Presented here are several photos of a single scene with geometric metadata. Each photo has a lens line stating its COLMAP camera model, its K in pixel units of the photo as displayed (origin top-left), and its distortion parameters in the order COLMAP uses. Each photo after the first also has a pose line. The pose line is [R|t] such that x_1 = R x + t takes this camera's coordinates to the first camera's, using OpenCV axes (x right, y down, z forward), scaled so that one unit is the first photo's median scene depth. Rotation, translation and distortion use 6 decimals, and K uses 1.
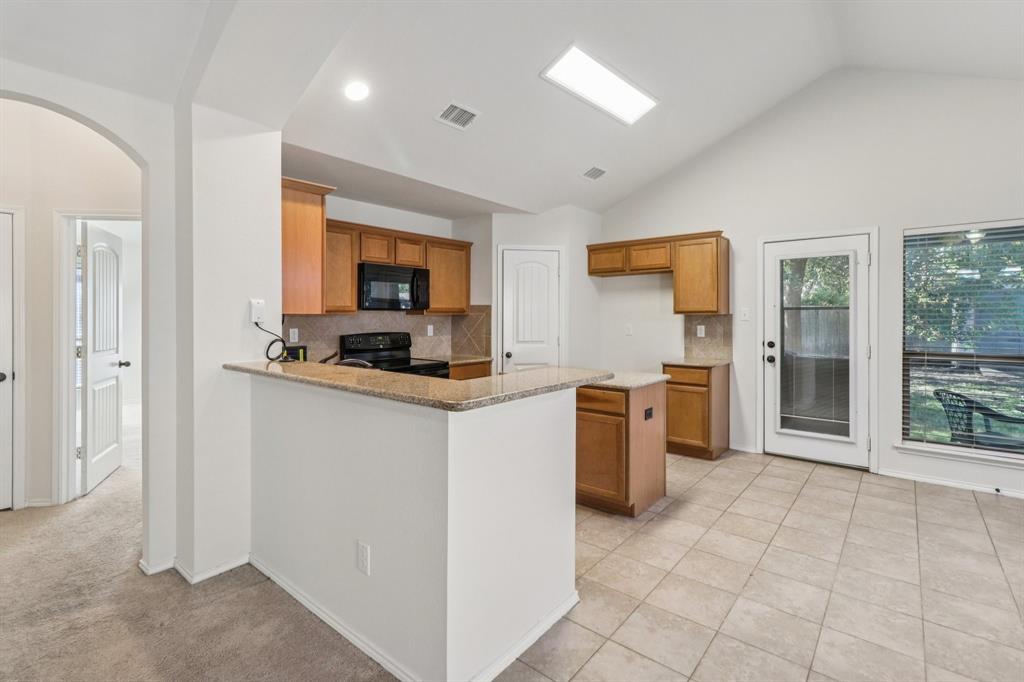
lens RADIAL K [[478.8, 0, 508.7], [0, 478.8, 317.0], [0, 0, 1]] dist [0.001335, 0.000880]
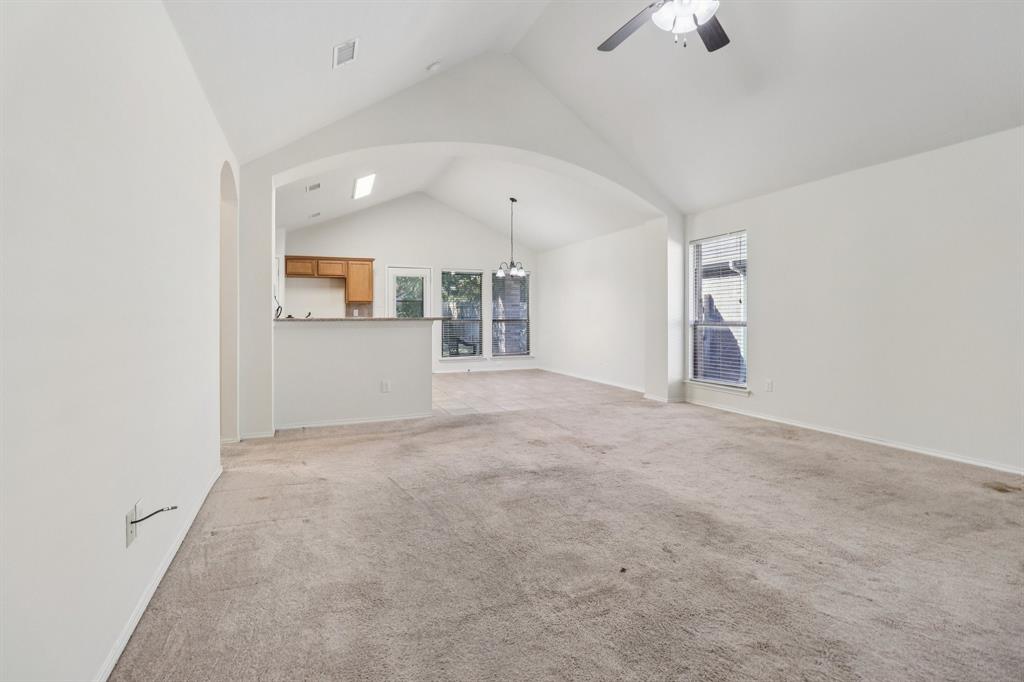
lens RADIAL K [[477.9, 0, 506.2], [0, 477.9, 324.1], [0, 0, 1]] dist [0.000233, 0.000469]
pose [[0.480984, -0.009347, 0.876680, -1.025115], [0.010235, 0.999935, 0.005046, 0.078612], [-0.876670, 0.006546, 0.481048, -0.393132]]
